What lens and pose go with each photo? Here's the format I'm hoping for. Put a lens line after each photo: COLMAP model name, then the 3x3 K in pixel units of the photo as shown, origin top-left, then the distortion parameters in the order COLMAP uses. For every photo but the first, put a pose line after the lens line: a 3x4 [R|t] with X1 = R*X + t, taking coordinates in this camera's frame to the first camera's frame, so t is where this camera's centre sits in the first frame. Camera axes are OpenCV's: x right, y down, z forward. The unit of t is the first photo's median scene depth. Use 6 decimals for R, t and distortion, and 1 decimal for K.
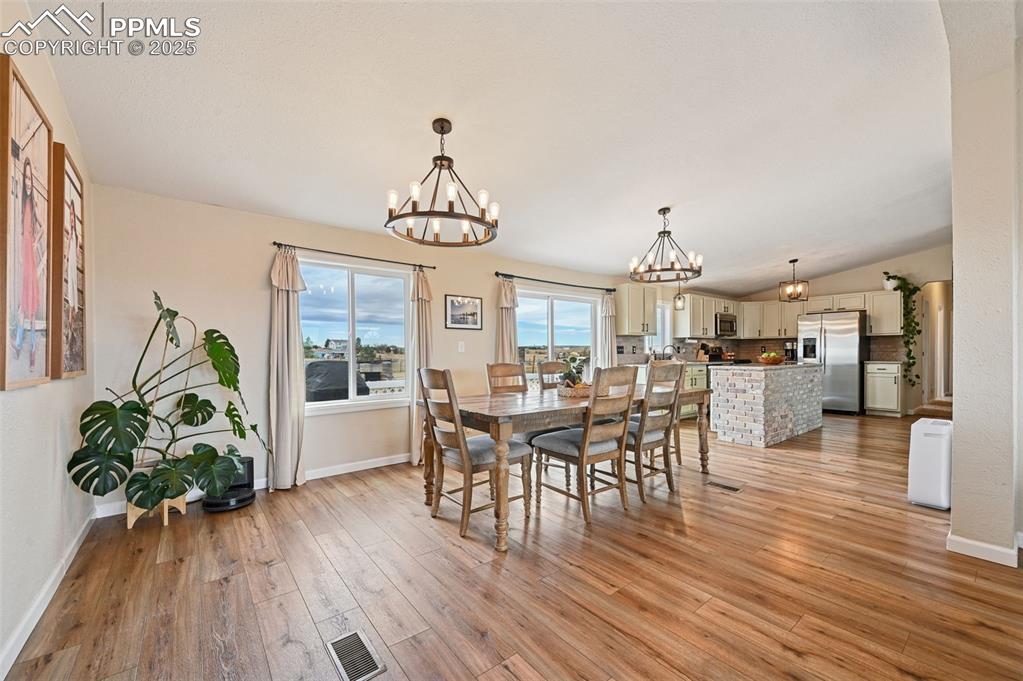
lens RADIAL K [[413.3, 0, 512.3], [0, 413.3, 357.4], [0, 0, 1]] dist [-0.002232, 0.000487]
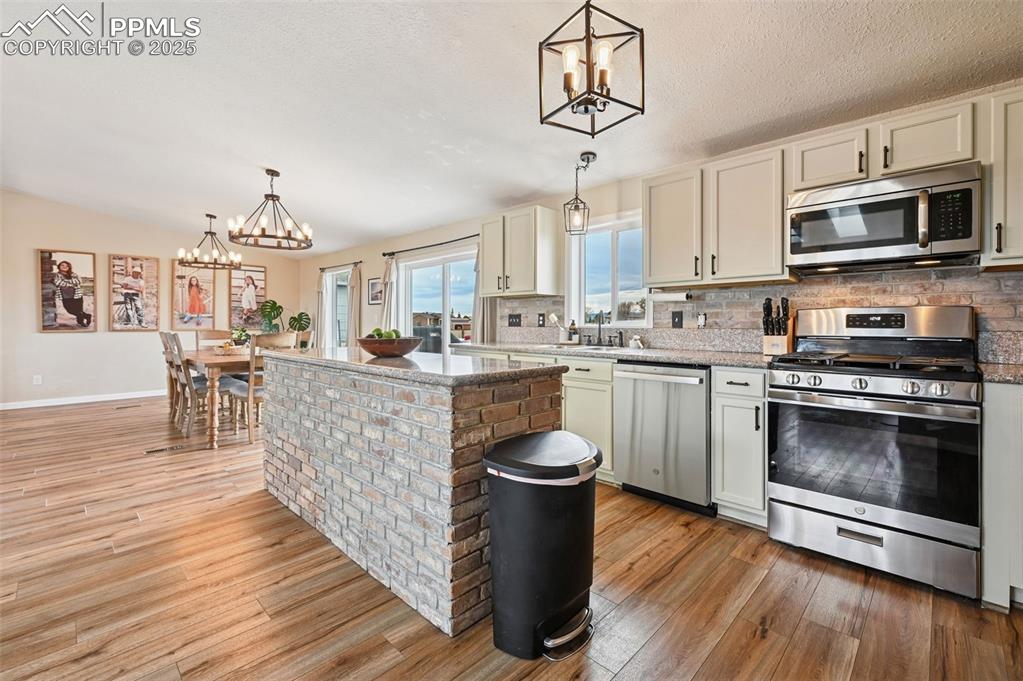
lens RADIAL K [[444.4, 0, 511.0], [0, 444.4, 324.4], [0, 0, 1]] dist [0.005170, -0.000475]
pose [[0.128684, 0.007240, -0.991659, 0.850540], [-0.013128, 0.999898, 0.005597, -0.014433], [0.991599, 0.012298, 0.128766, 0.825652]]
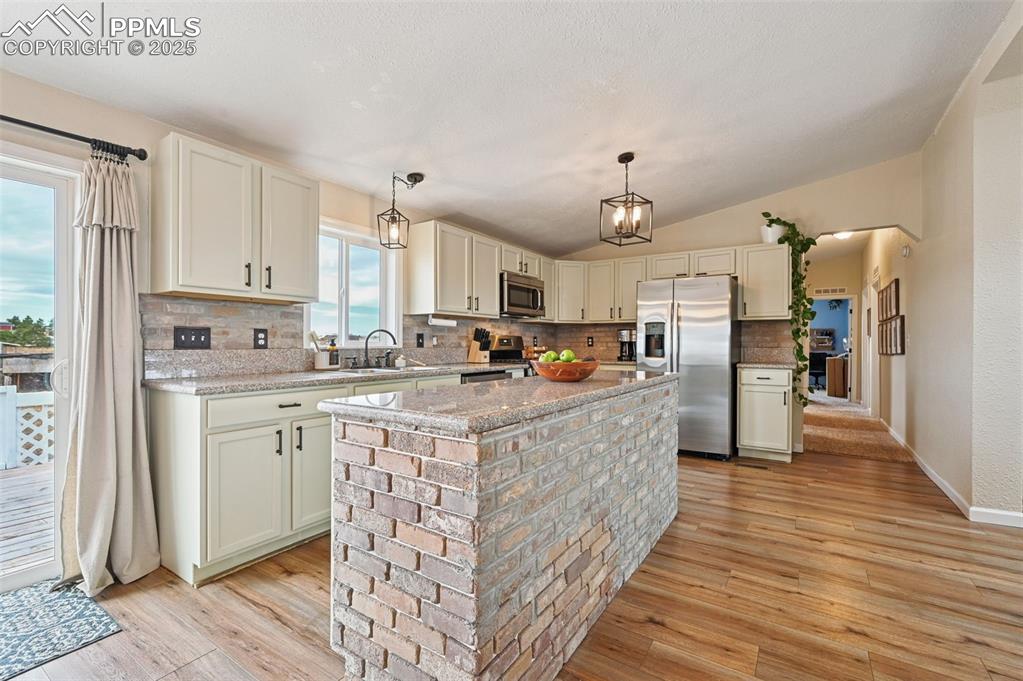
lens RADIAL K [[444.4, 0, 506.2], [0, 444.4, 345.2], [0, 0, 1]] dist [0.005170, -0.000475]
pose [[0.955646, 0.008026, 0.294407, 0.368012], [-0.005901, 0.999950, -0.008105, -0.009591], [-0.294457, 0.006009, 0.955646, 0.507303]]
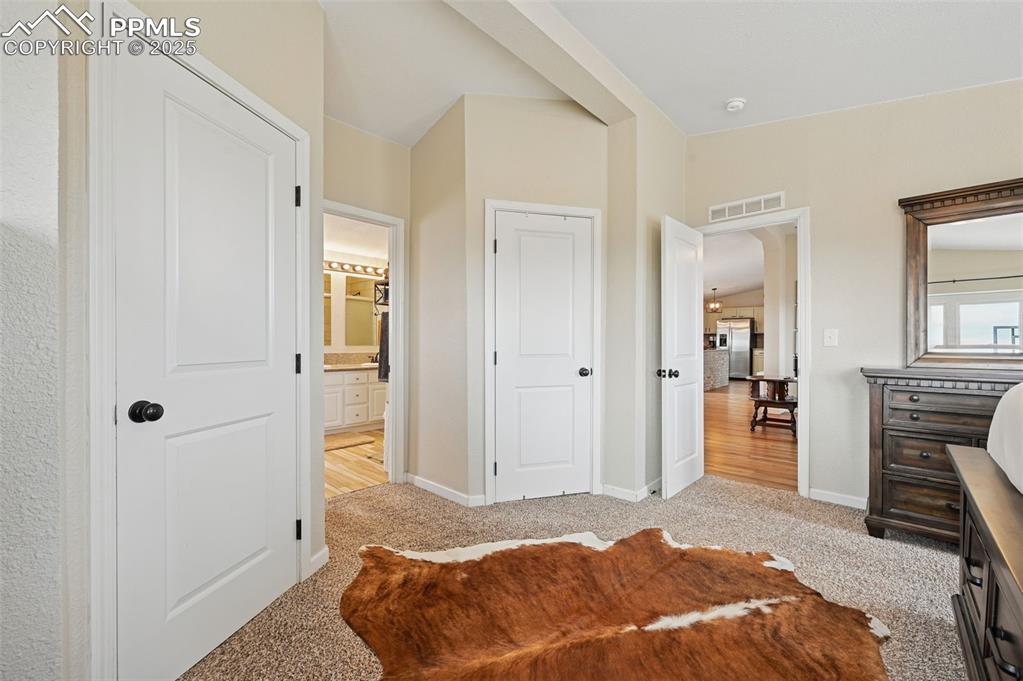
lens RADIAL K [[413.3, 0, 517.6], [0, 413.3, 345.3], [0, 0, 1]] dist [-0.002232, 0.000487]
pose [[0.988571, 0.010470, 0.150390, -0.346912], [-0.010426, 0.999945, -0.001083, 0.007522], [-0.150394, -0.000498, 0.988626, -0.520208]]
